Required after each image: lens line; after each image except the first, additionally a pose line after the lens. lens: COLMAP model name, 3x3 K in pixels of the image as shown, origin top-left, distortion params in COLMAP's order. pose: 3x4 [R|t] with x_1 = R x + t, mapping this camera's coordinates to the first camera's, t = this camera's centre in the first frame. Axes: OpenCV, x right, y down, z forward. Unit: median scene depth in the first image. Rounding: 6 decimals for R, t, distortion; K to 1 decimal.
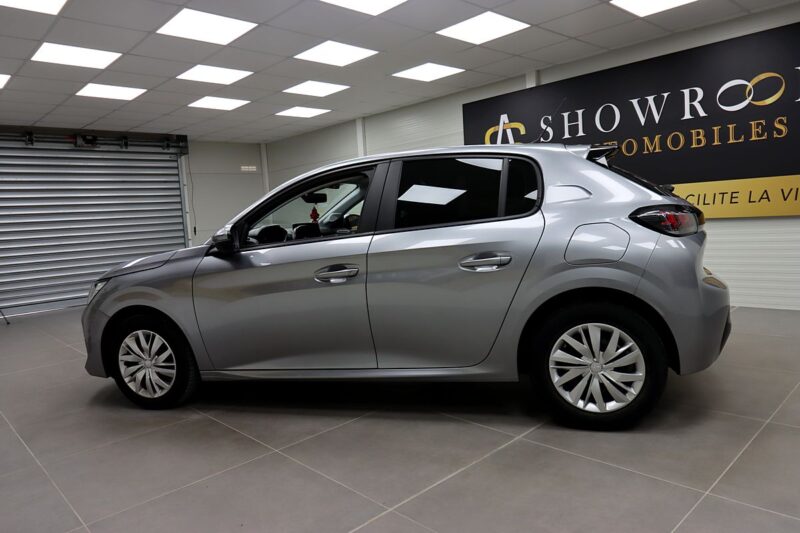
lens RADIAL K [[549.3, 0, 404.1], [0, 549.3, 257.3], [0, 0, 1]] dist [0.008014, -0.001562]
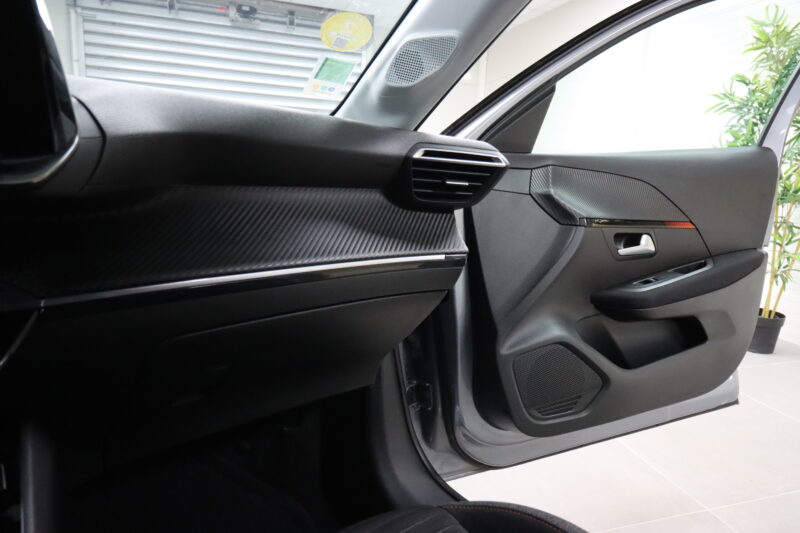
lens RADIAL K [[508.7, 0, 399.3], [0, 508.7, 256.5], [0, 0, 1]] dist [0.001414, -0.005744]
pose [[0.881347, 0.196938, -0.429468, -0.050367], [-0.149281, 0.978495, 0.142350, -0.032172], [0.448266, -0.061348, 0.891793, 0.745572]]
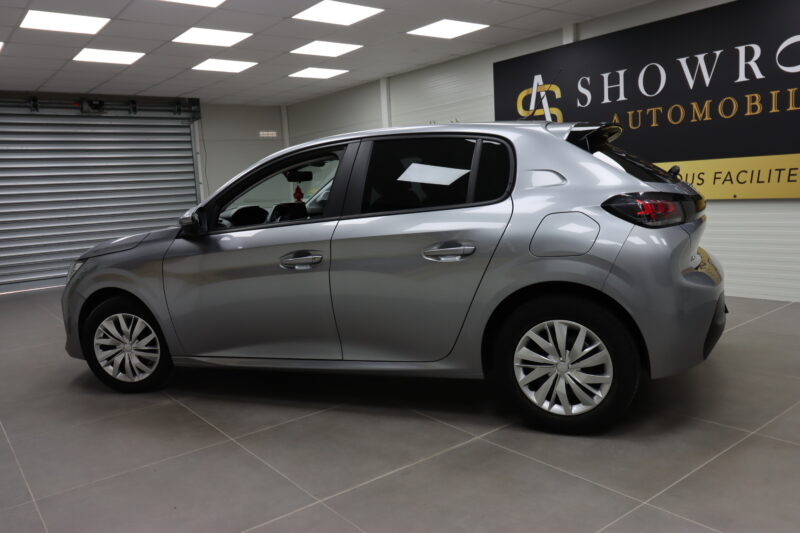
lens RADIAL K [[632.7, 0, 402.5], [0, 632.7, 259.0], [0, 0, 1]] dist [0.015775, -0.008245]
pose [[0.994768, 0.017763, -0.100602, 0.092165], [-0.013232, 0.998875, 0.045533, -0.014052], [0.101298, -0.043963, 0.993884, -0.043122]]
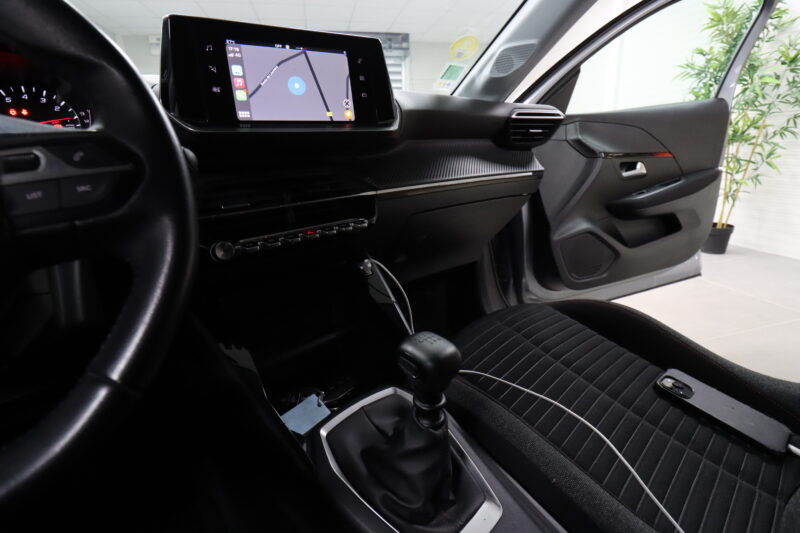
lens RADIAL K [[373.1, 0, 398.7], [0, 373.1, 259.5], [0, 0, 1]] dist [-0.000862, -0.011980]
pose [[0.856002, 0.178340, -0.485237, -0.058563], [-0.057123, 0.965495, 0.254079, -0.017313], [0.513806, -0.189774, 0.836653, 0.687071]]
